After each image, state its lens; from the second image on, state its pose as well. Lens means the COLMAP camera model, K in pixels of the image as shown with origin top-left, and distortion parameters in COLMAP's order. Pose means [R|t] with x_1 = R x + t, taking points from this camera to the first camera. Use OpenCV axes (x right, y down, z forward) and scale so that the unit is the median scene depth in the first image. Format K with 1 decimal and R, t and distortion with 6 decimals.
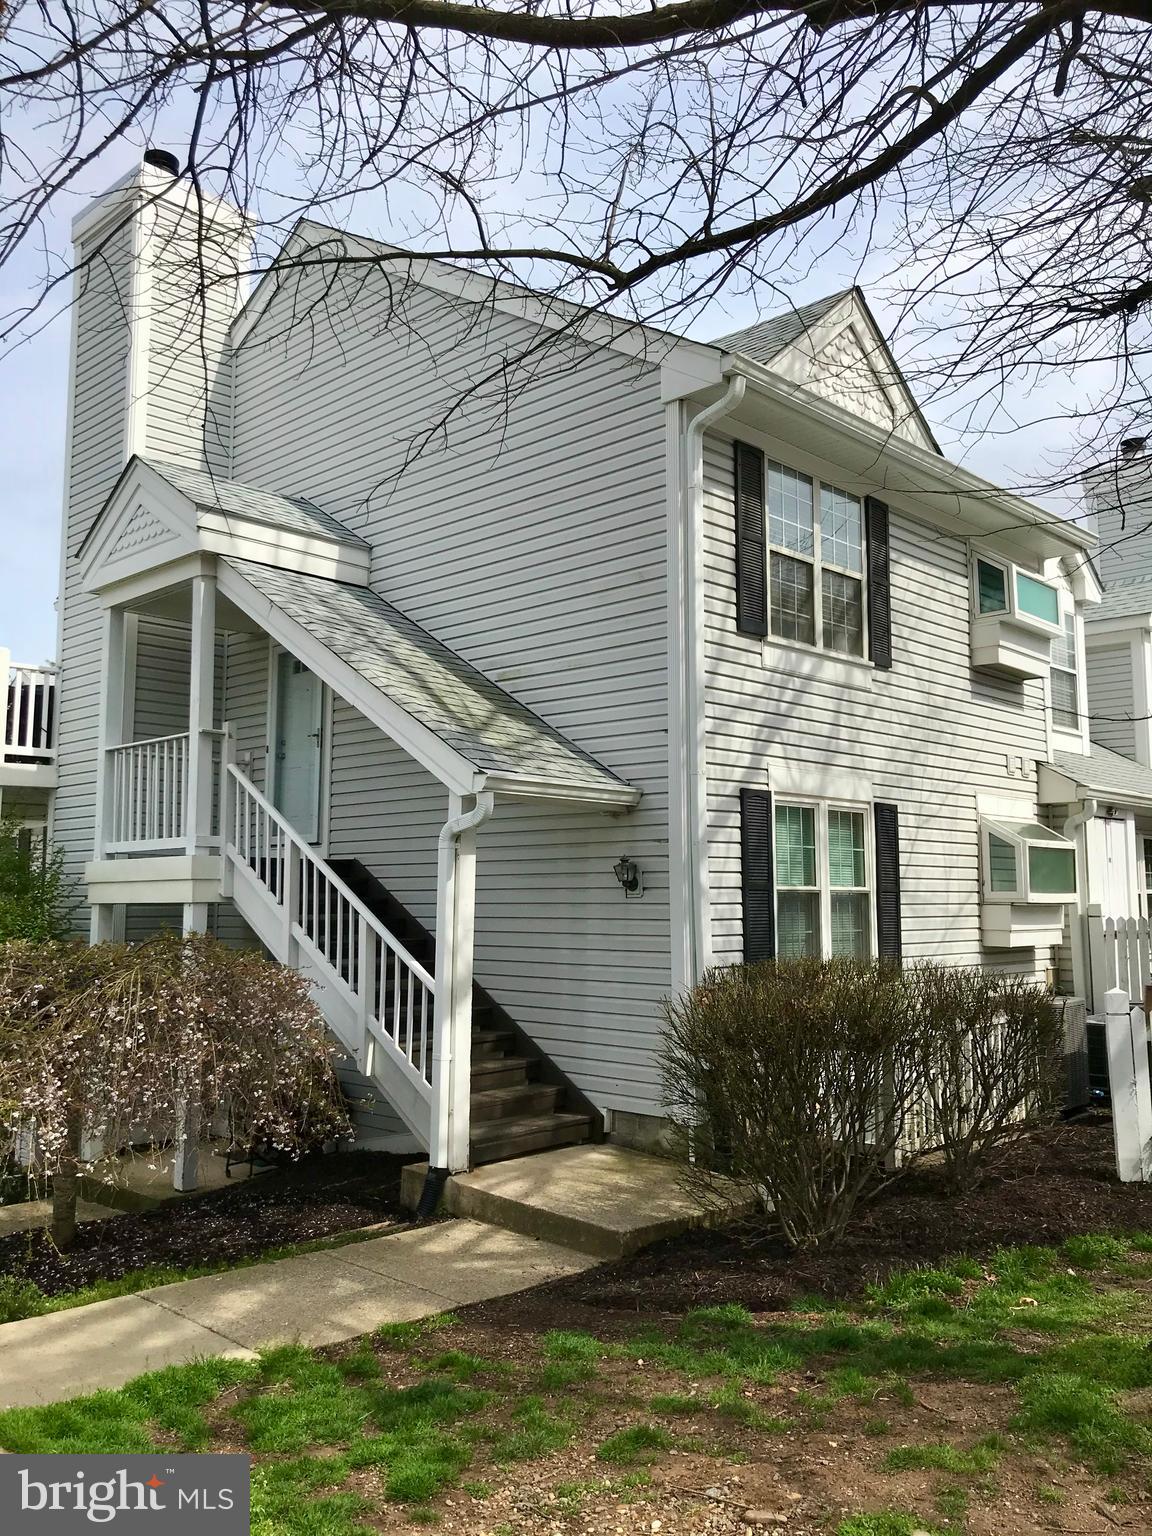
lens RADIAL K [[1252.1, 0, 576.0], [0, 1252.1, 768.0], [0, 0, 1]] dist [0.040154, -0.062669]
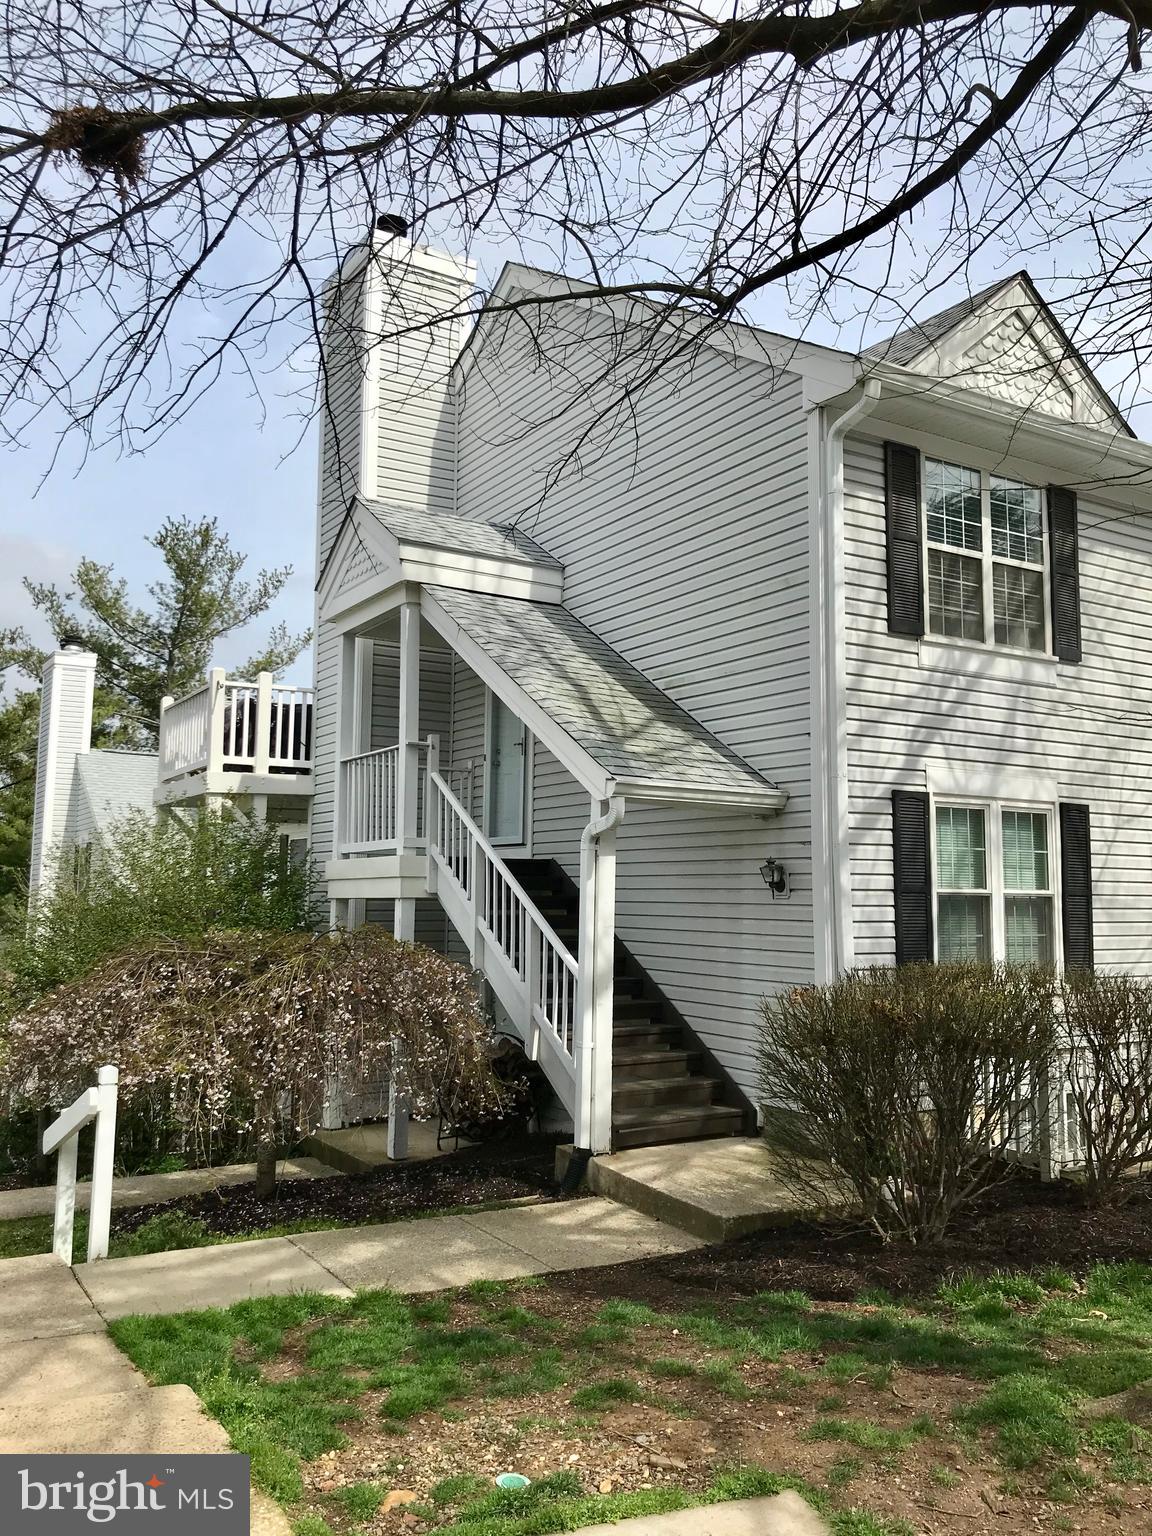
lens RADIAL K [[1252.1, 0, 576.0], [0, 1252.1, 768.0], [0, 0, 1]] dist [0.040154, -0.062669]
pose [[0.966332, -0.016597, -0.256764, 0.150461], [0.016371, 0.999861, -0.003020, -0.002453], [0.256779, -0.001285, 0.966469, -0.031260]]
